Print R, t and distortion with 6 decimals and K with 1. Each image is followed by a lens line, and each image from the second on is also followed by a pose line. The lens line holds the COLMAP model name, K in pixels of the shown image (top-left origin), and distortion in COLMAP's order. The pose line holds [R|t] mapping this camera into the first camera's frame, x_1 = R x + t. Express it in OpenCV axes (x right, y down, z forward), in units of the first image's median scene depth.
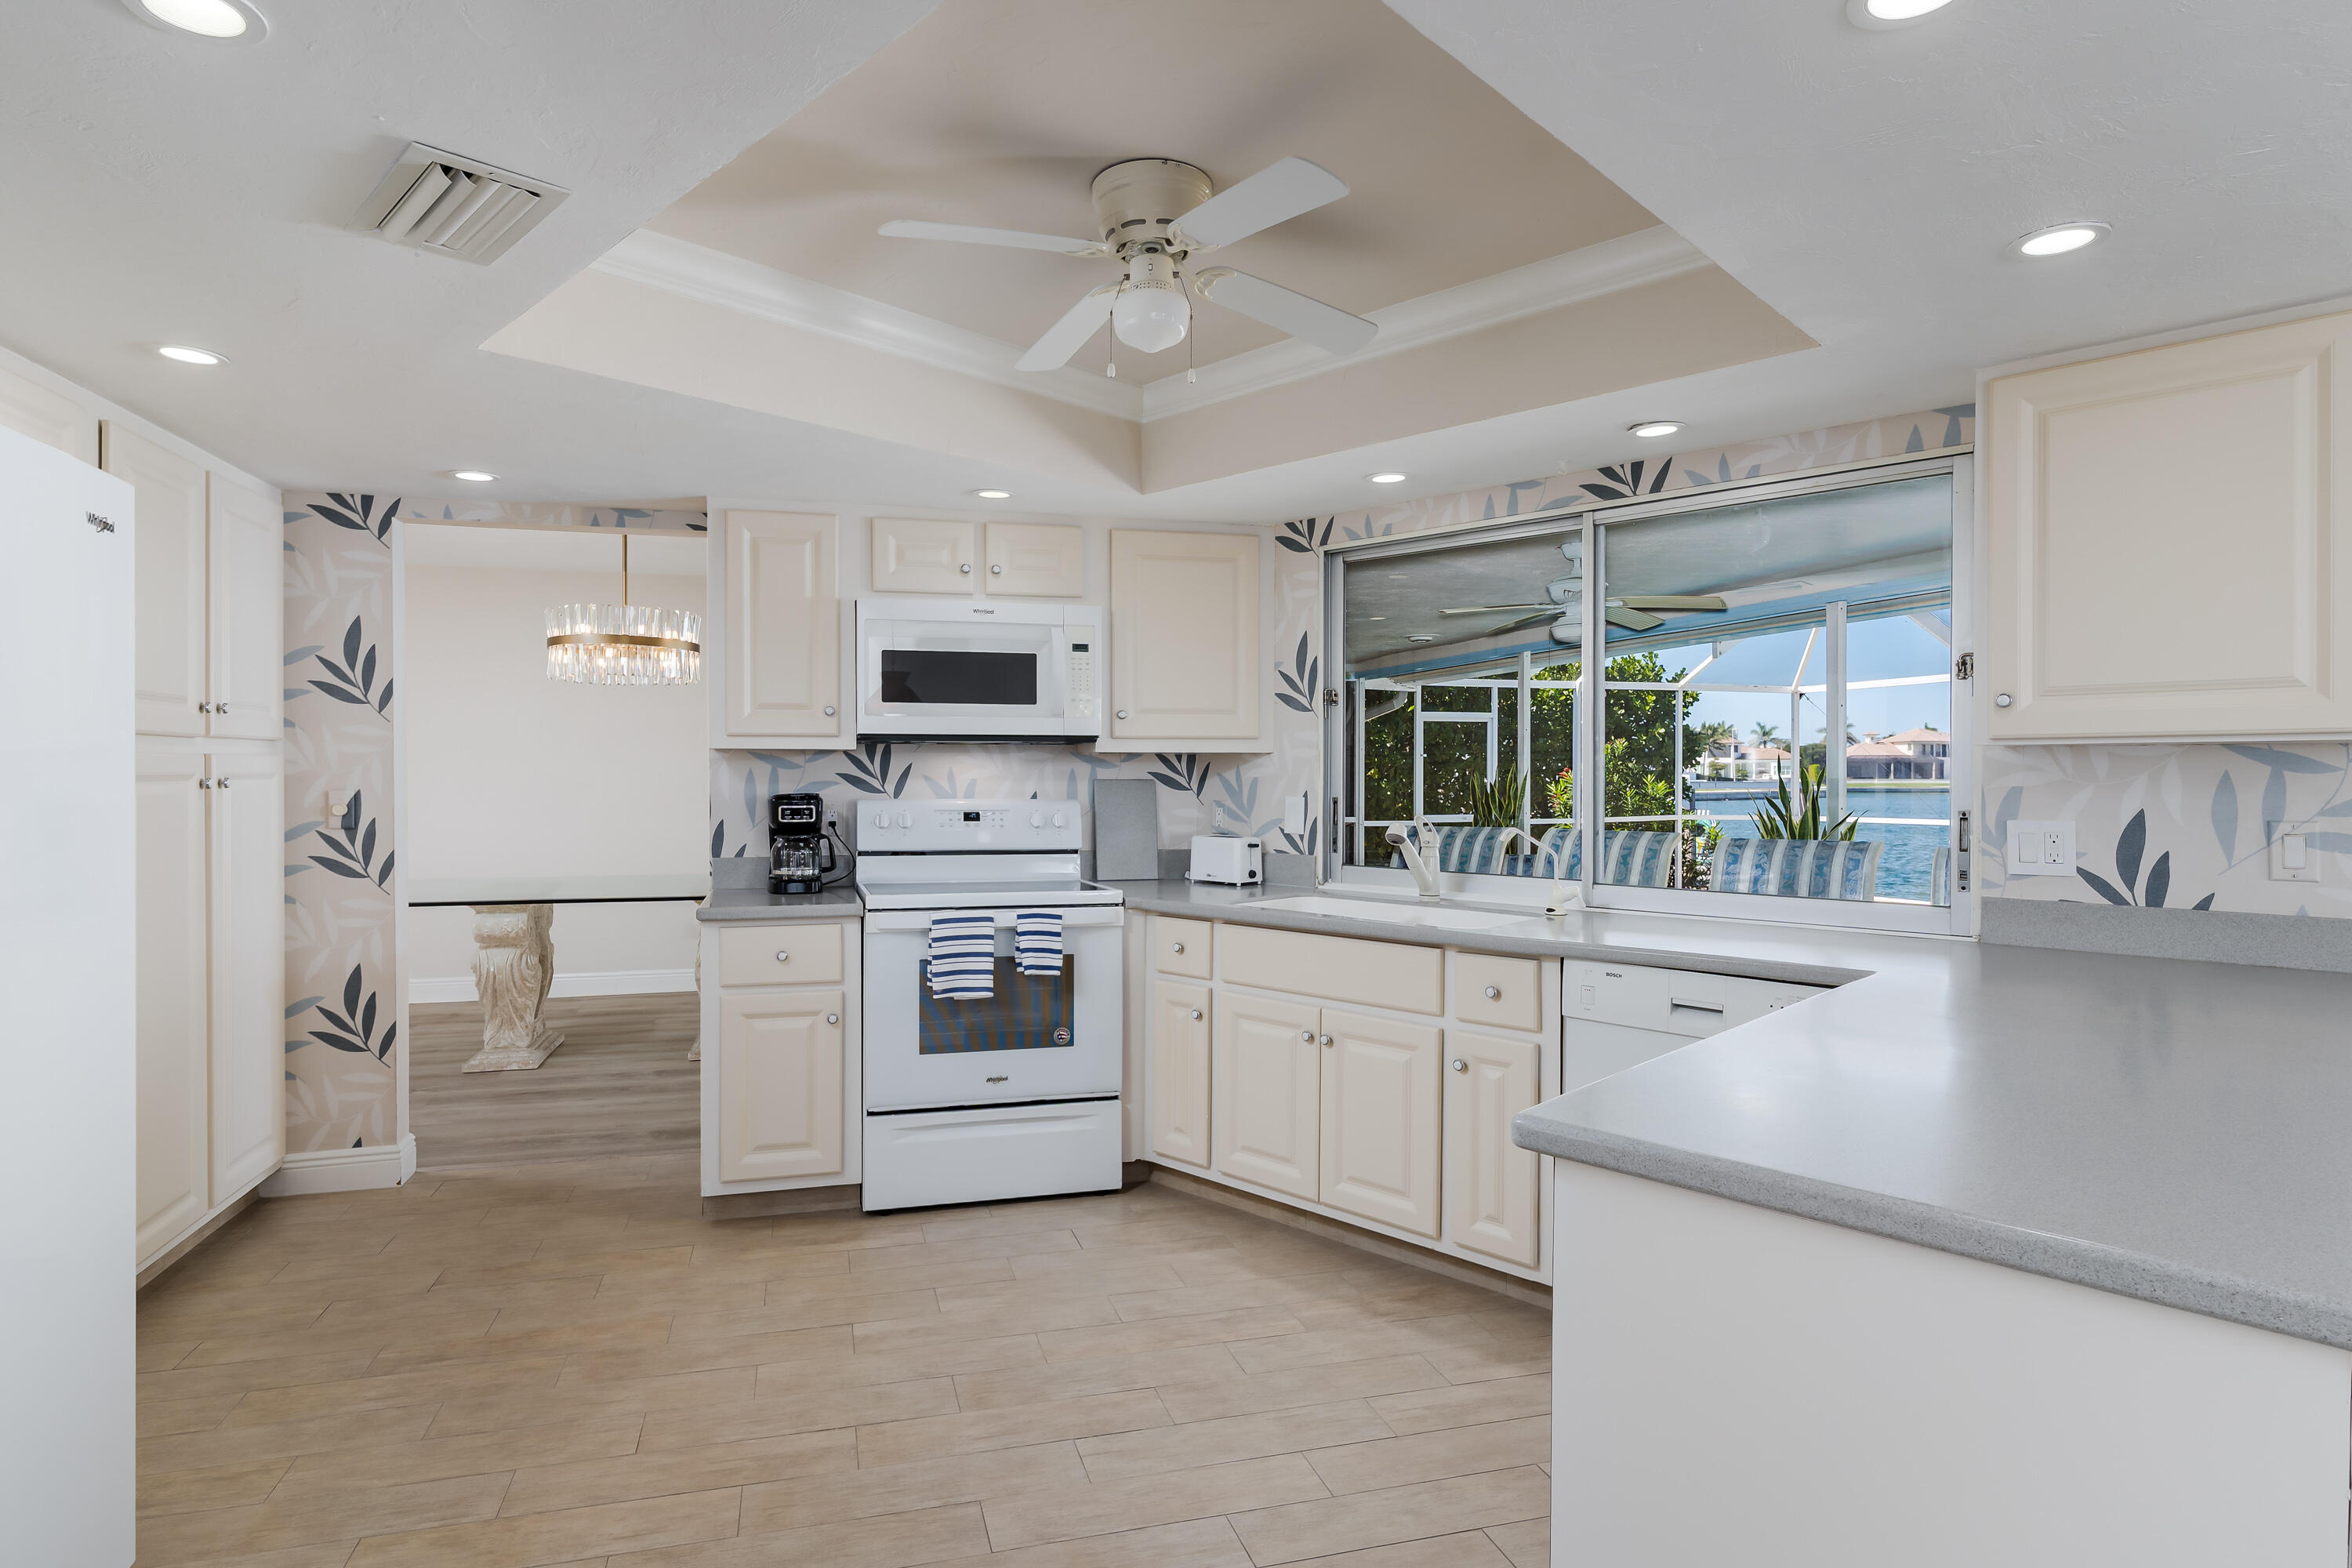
lens RADIAL K [[1240.8, 0, 1106.9], [0, 1240.8, 778.0], [0, 0, 1]] dist [0.002361, -0.000167]
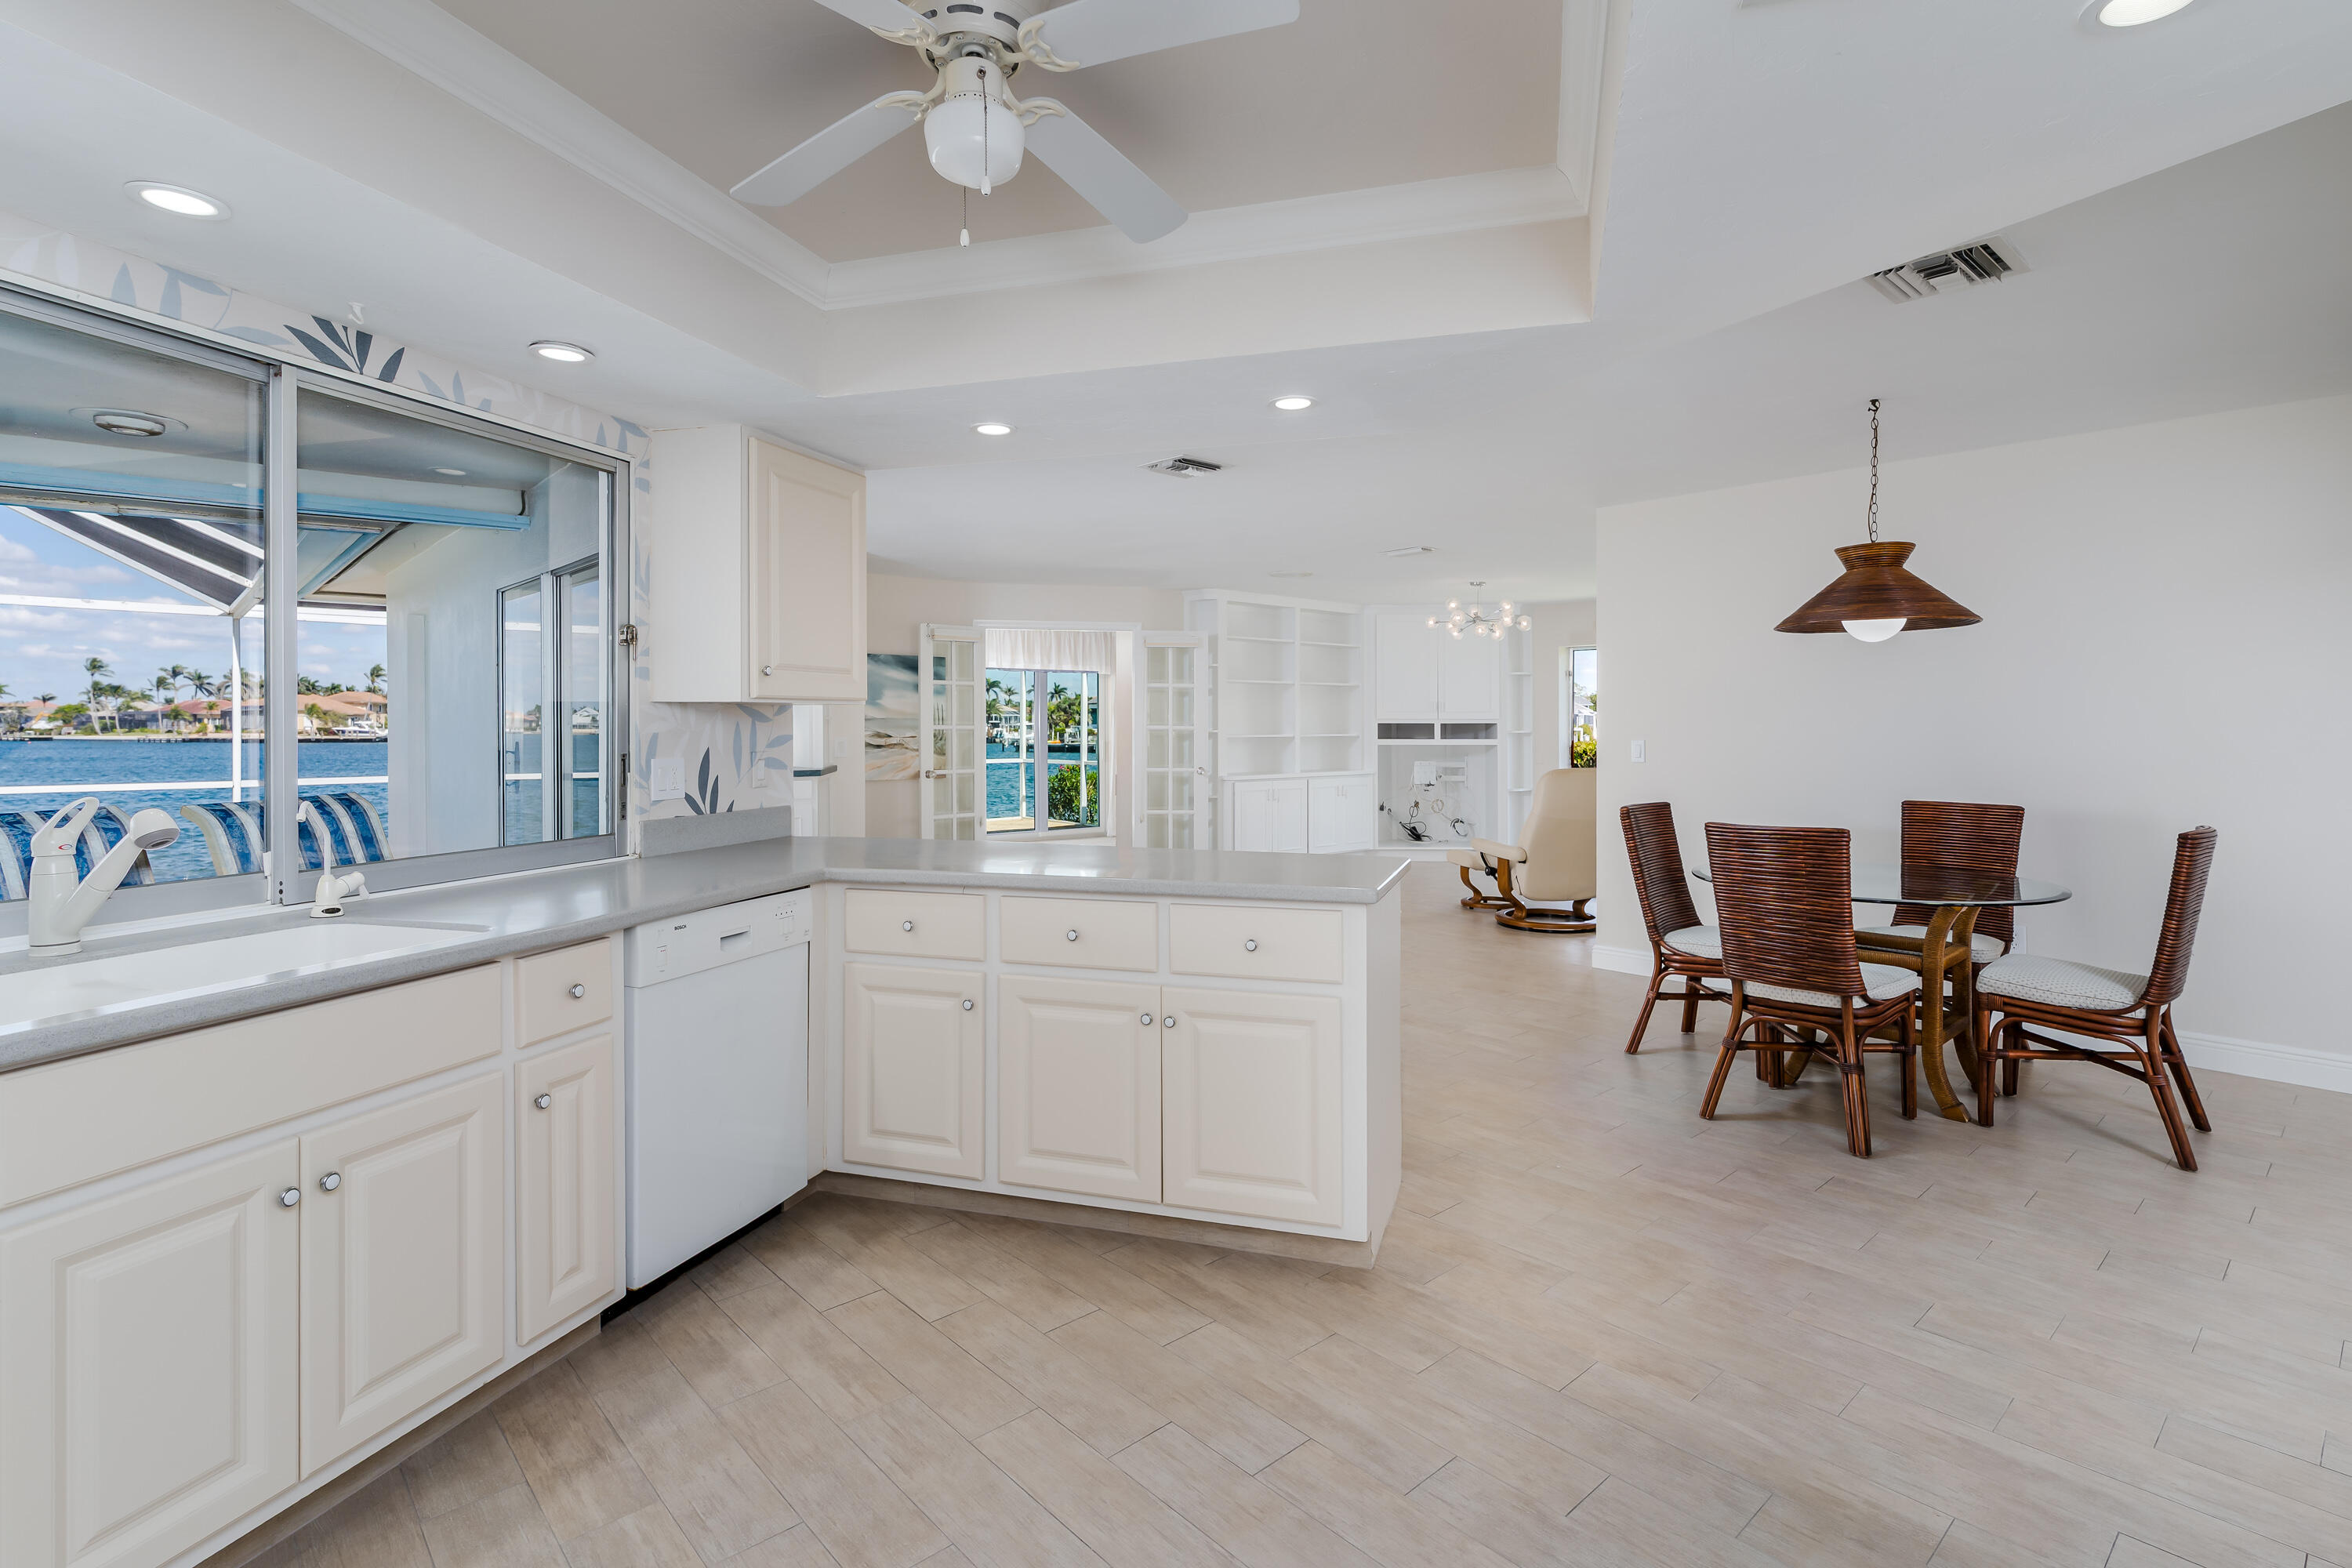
lens RADIAL K [[1113.3, 0, 1231.0], [0, 1113.3, 734.8], [0, 0, 1]] dist [0.001148, 0.000359]
pose [[-0.498557, -0.009165, 0.866808, -0.518873], [0.004289, 0.999906, 0.013039, -0.003427], [-0.866846, 0.010218, -0.498471, 0.961594]]
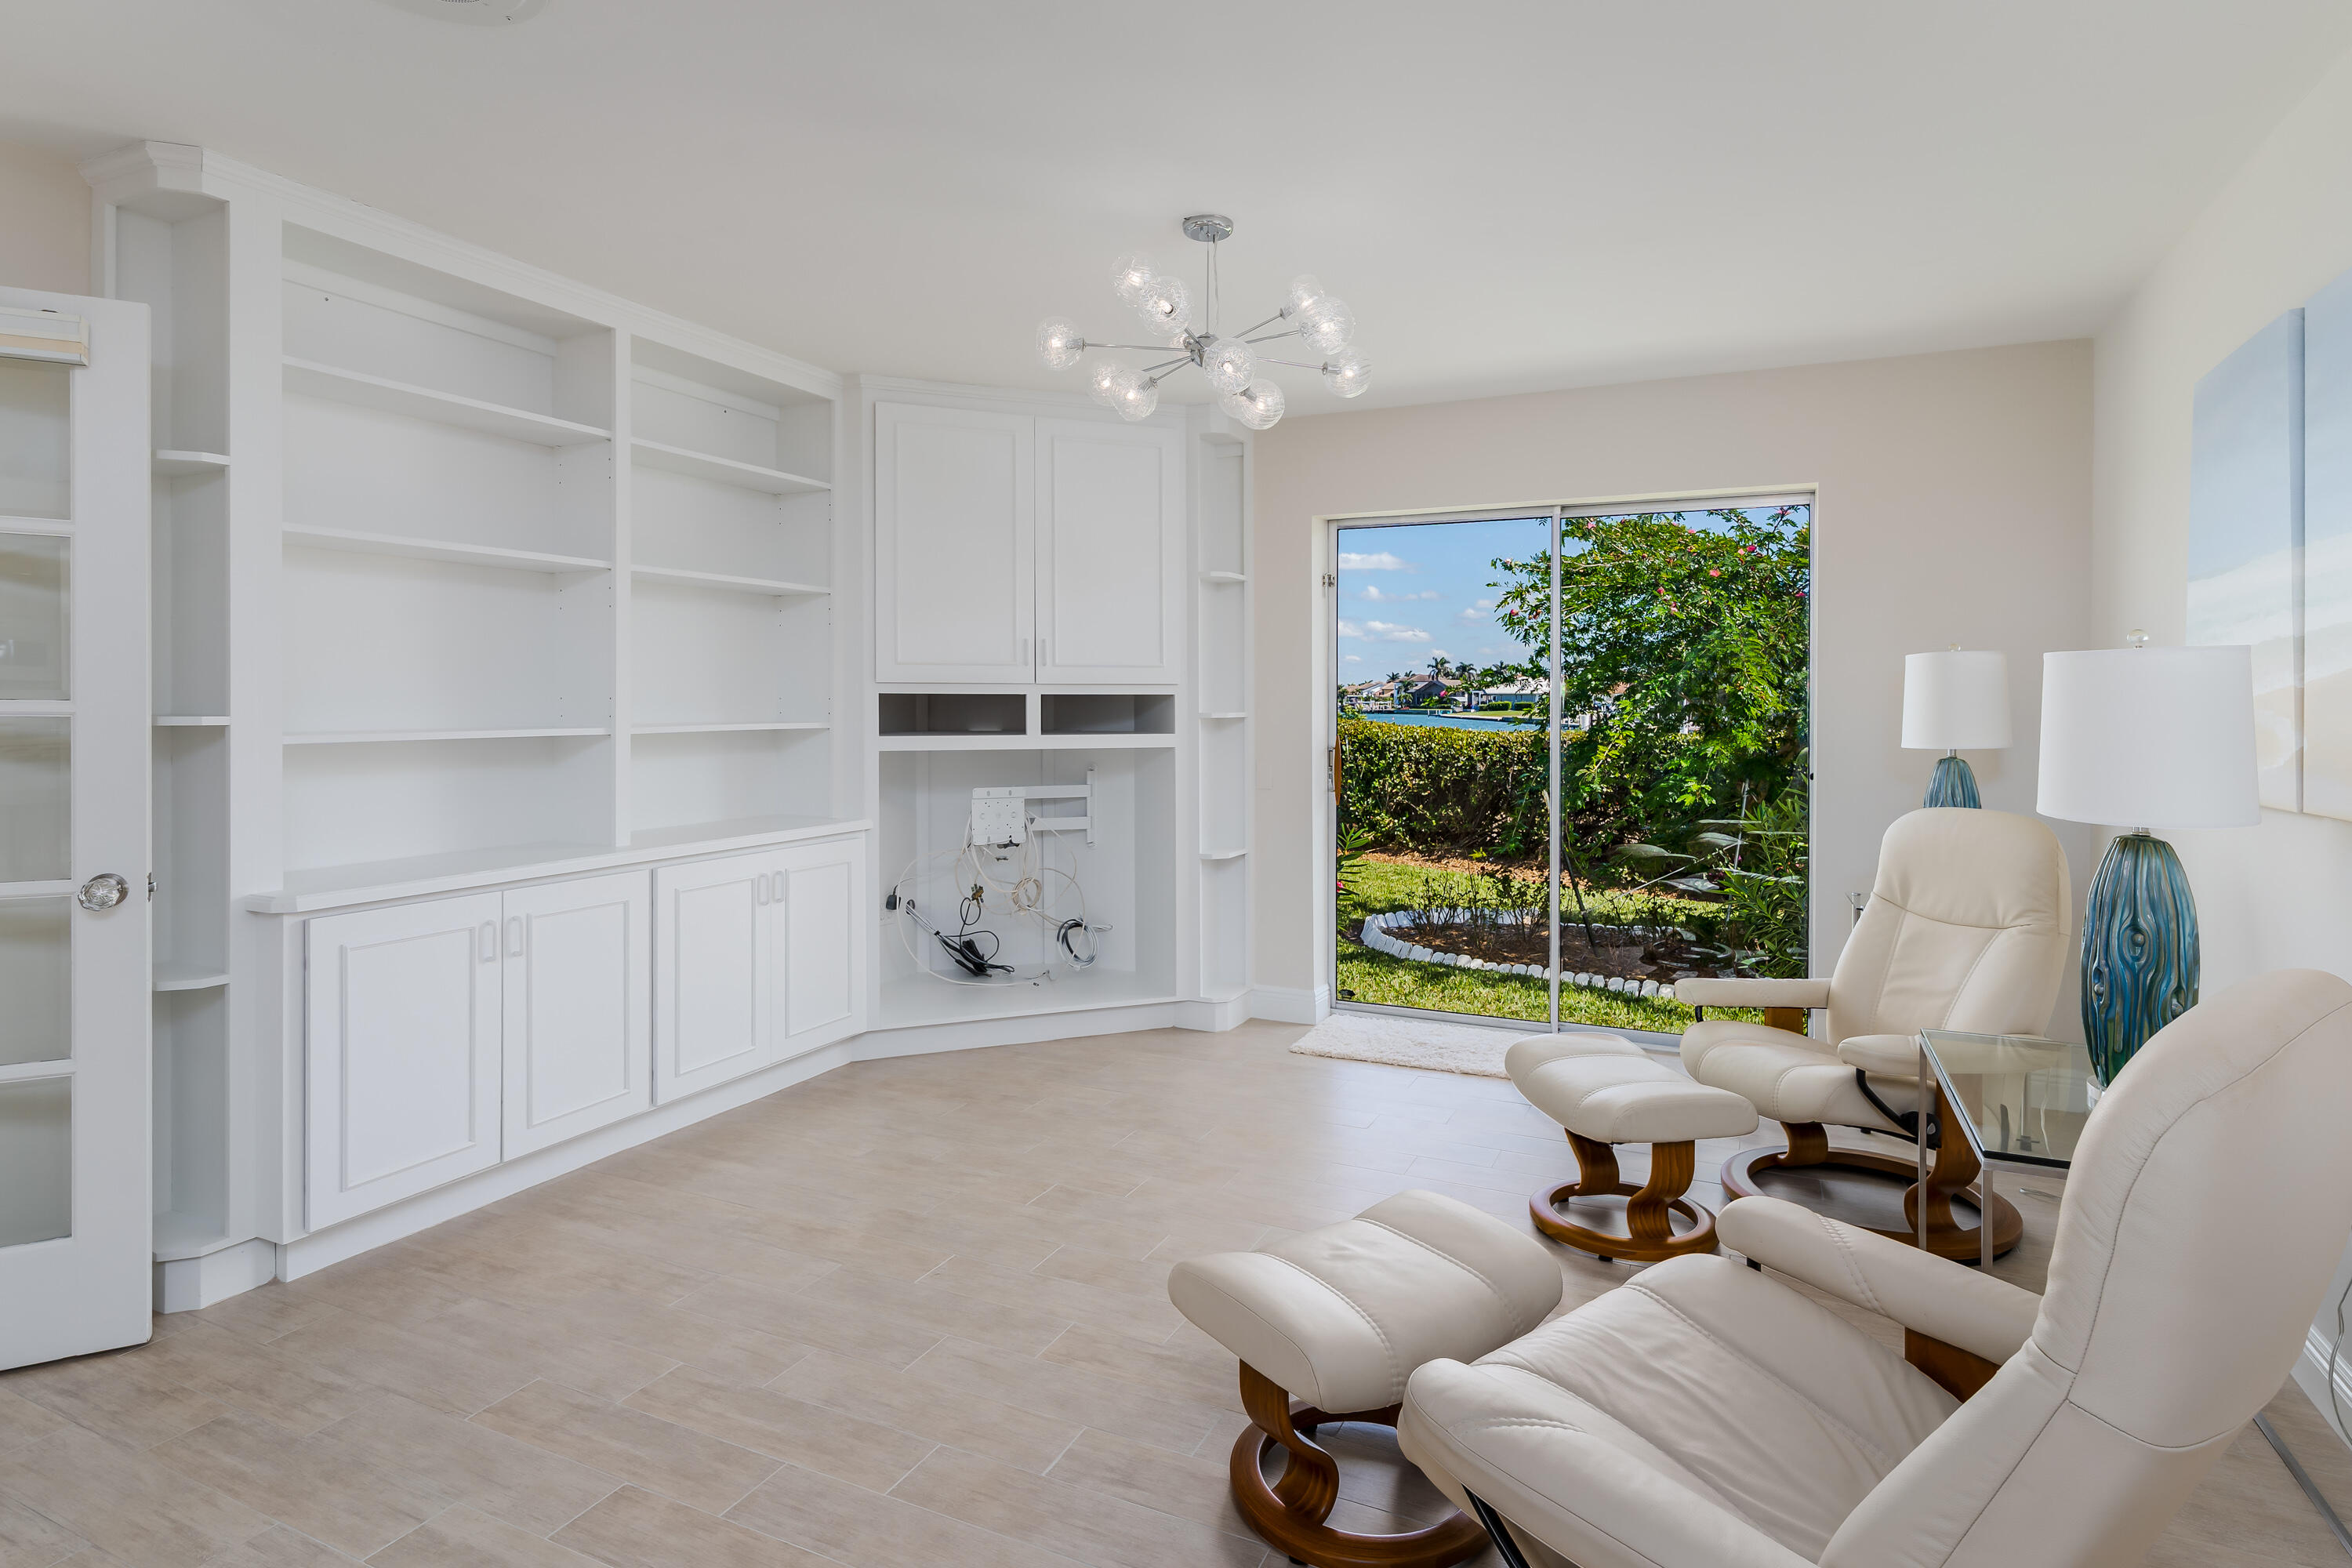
lens RADIAL K [[1246.0, 0, 1176.5], [0, 1246.0, 714.0], [0, 0, 1]] dist [-0.002531, -0.000144]
pose [[-0.766499, -0.010390, 0.642162, 1.154123], [-0.000135, 0.999872, 0.016017, 0.008747], [-0.642246, 0.012190, -0.766402, -0.346899]]
